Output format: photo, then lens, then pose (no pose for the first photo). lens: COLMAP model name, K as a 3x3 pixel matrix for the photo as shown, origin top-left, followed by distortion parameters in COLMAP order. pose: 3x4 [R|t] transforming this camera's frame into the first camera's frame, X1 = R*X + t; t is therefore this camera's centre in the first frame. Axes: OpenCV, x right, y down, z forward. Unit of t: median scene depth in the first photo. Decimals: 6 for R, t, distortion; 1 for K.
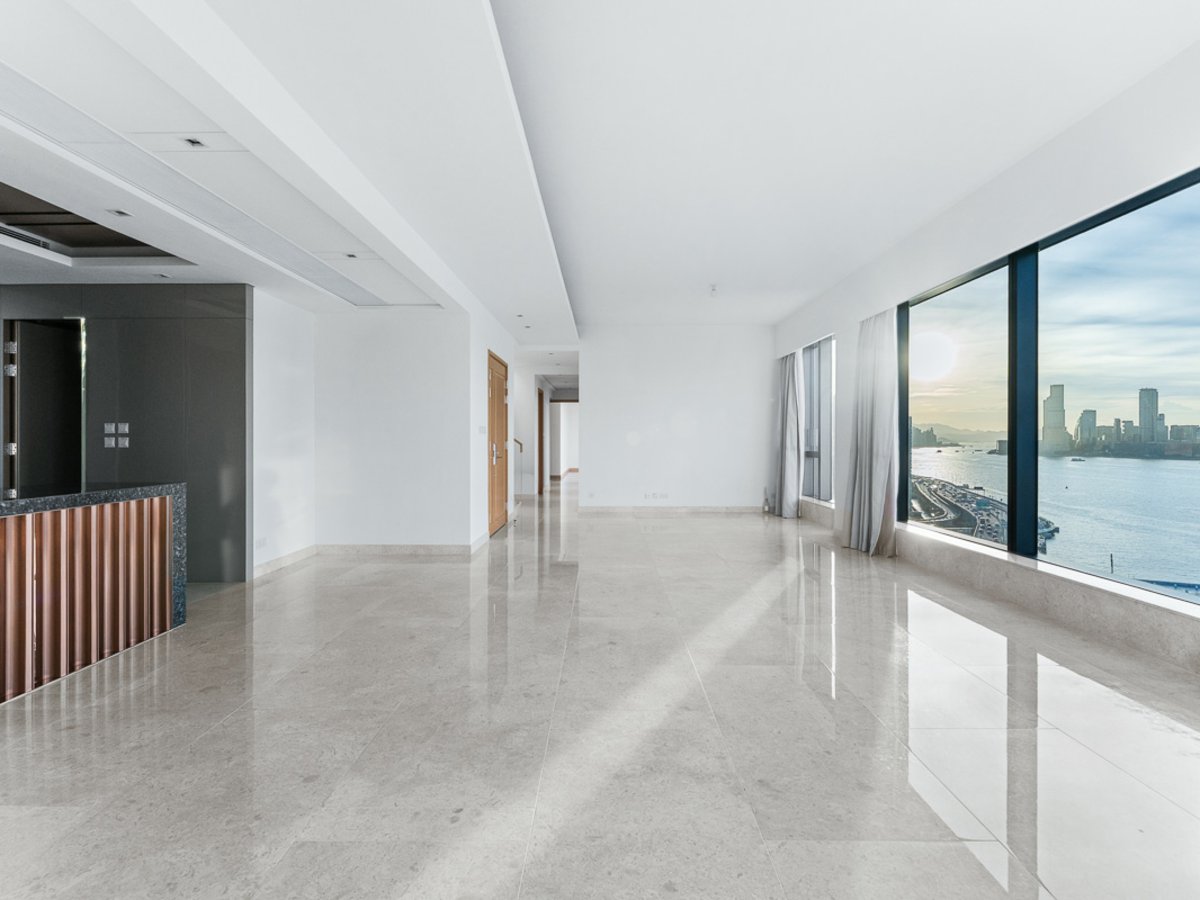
lens RADIAL K [[546.2, 0, 600.0], [0, 546.2, 450.0], [0, 0, 1]] dist [-0.000314, -0.000106]
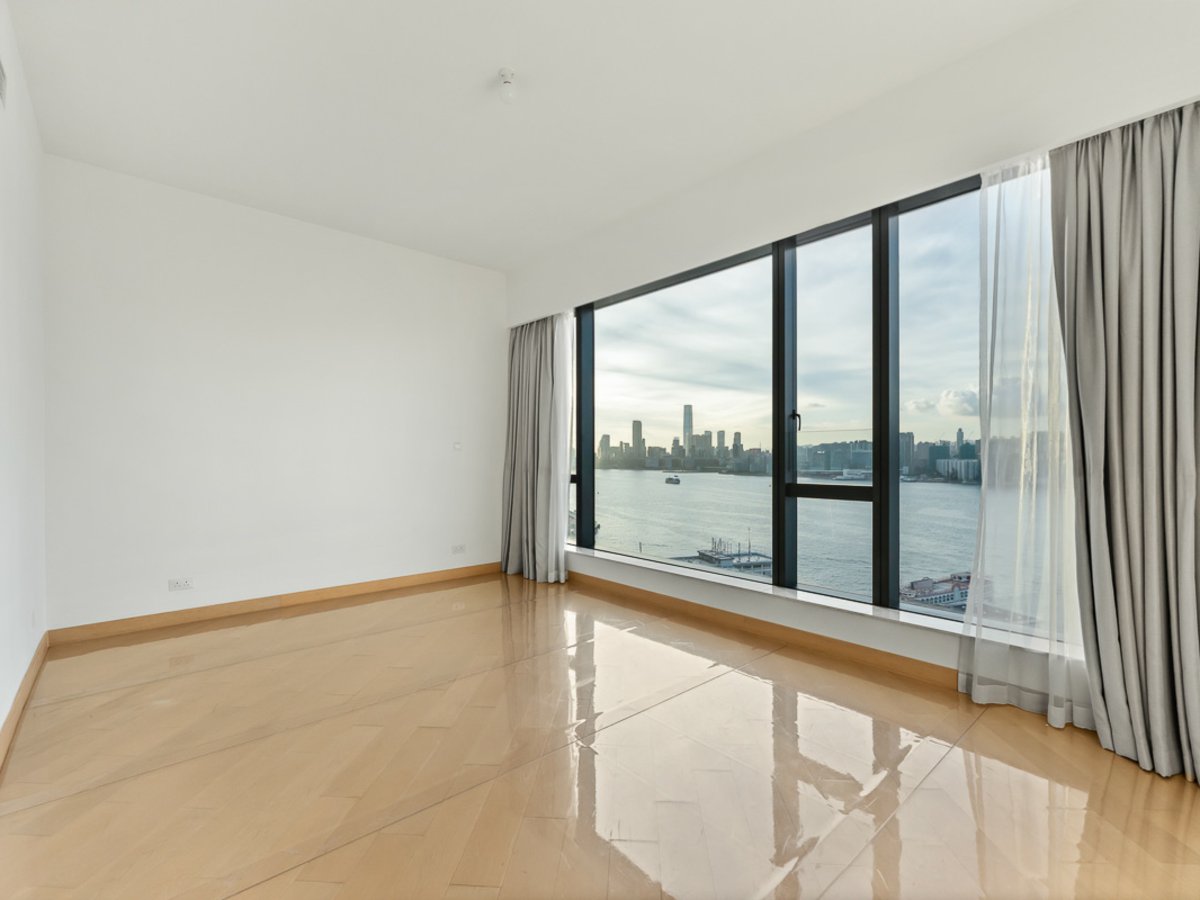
lens RADIAL K [[487.6, 0, 599.1], [0, 487.6, 470.2], [0, 0, 1]] dist [-0.000052, 0.000000]
pose [[0.709972, -0.024025, 0.703820, 0.002018], [0.018263, 0.999710, 0.015703, -0.009154], [-0.703994, 0.001705, 0.710204, 0.401146]]
